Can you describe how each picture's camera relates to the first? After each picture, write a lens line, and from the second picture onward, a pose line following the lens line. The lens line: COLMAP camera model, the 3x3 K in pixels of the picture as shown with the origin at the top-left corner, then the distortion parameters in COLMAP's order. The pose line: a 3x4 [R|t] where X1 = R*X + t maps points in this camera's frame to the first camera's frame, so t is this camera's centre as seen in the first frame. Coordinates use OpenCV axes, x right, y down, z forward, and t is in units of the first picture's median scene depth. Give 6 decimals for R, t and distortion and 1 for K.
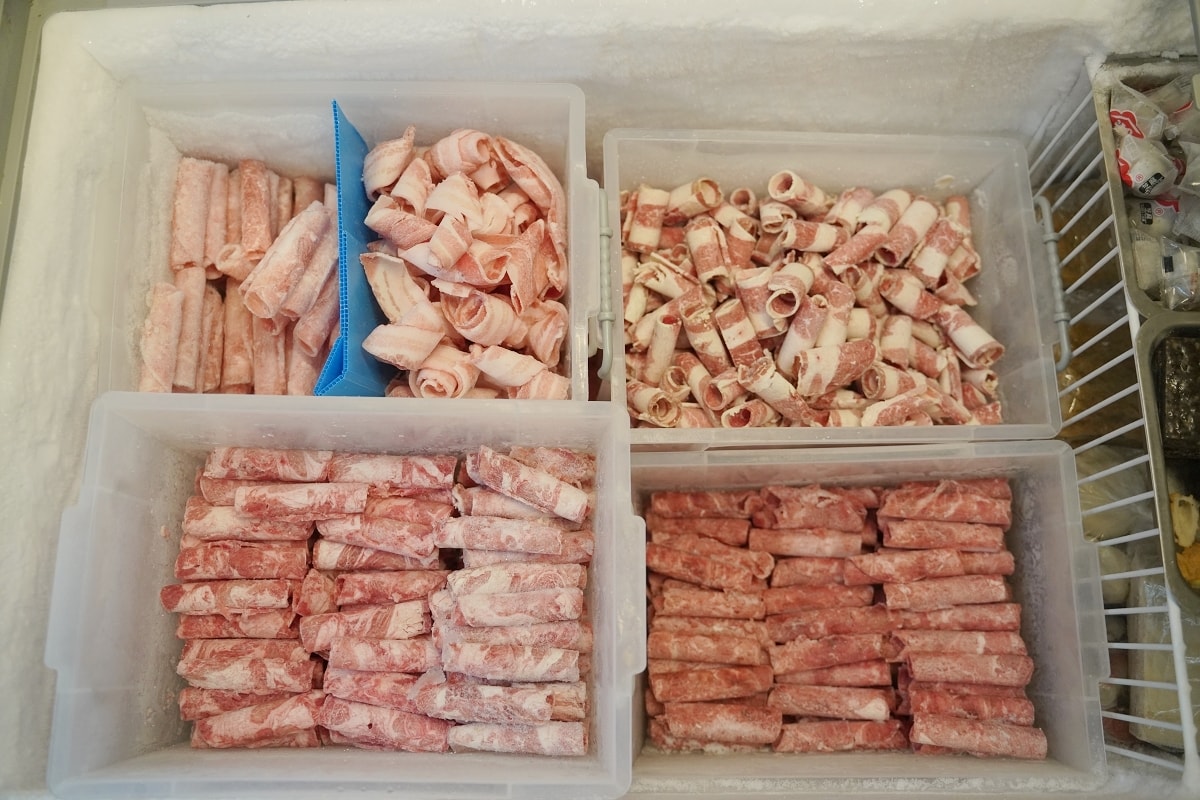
lens RADIAL K [[963.3, 0, 600.0], [0, 963.3, 400.0], [0, 0, 1]] dist [-0.100296, 0.058231]
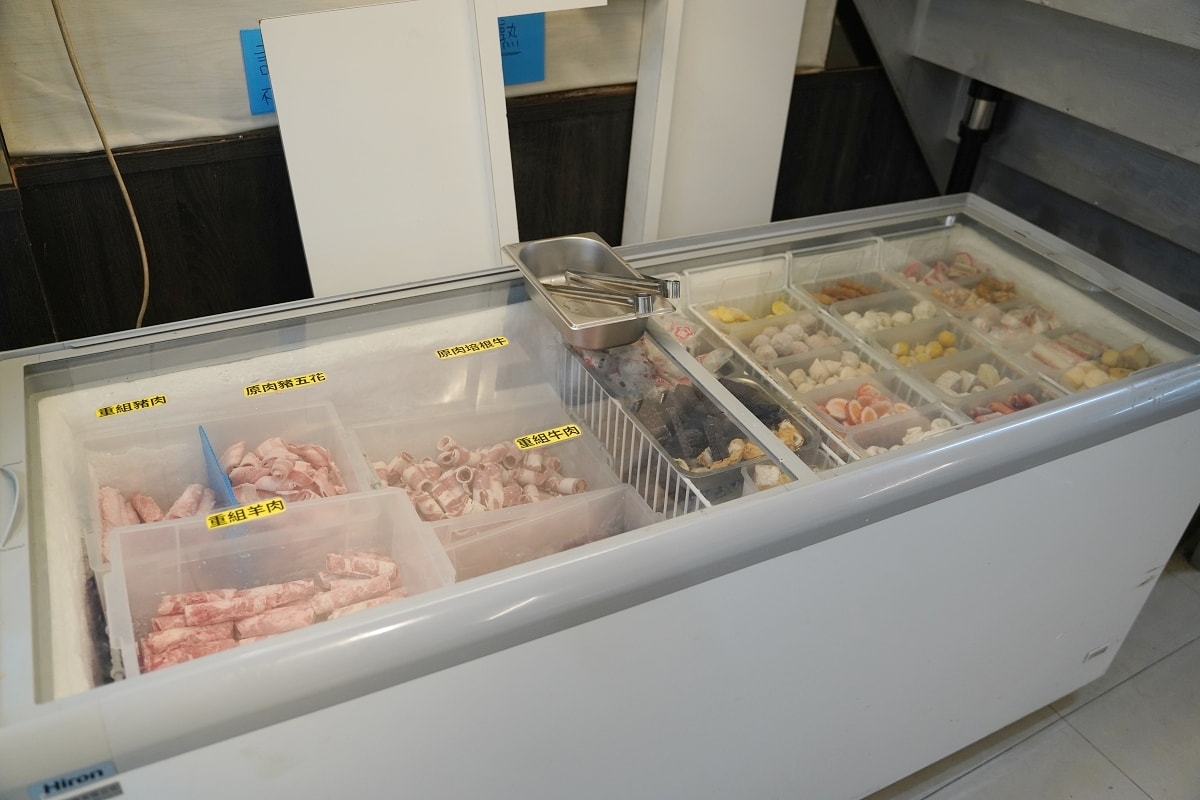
lens RADIAL K [[963.3, 0, 600.0], [0, 963.3, 400.0], [0, 0, 1]] dist [-0.100296, 0.058231]
pose [[0.883973, -0.176683, 0.432868, -0.377871], [0.419667, 0.707955, -0.568049, 1.018712], [-0.206086, 0.683800, 0.699961, -0.489754]]
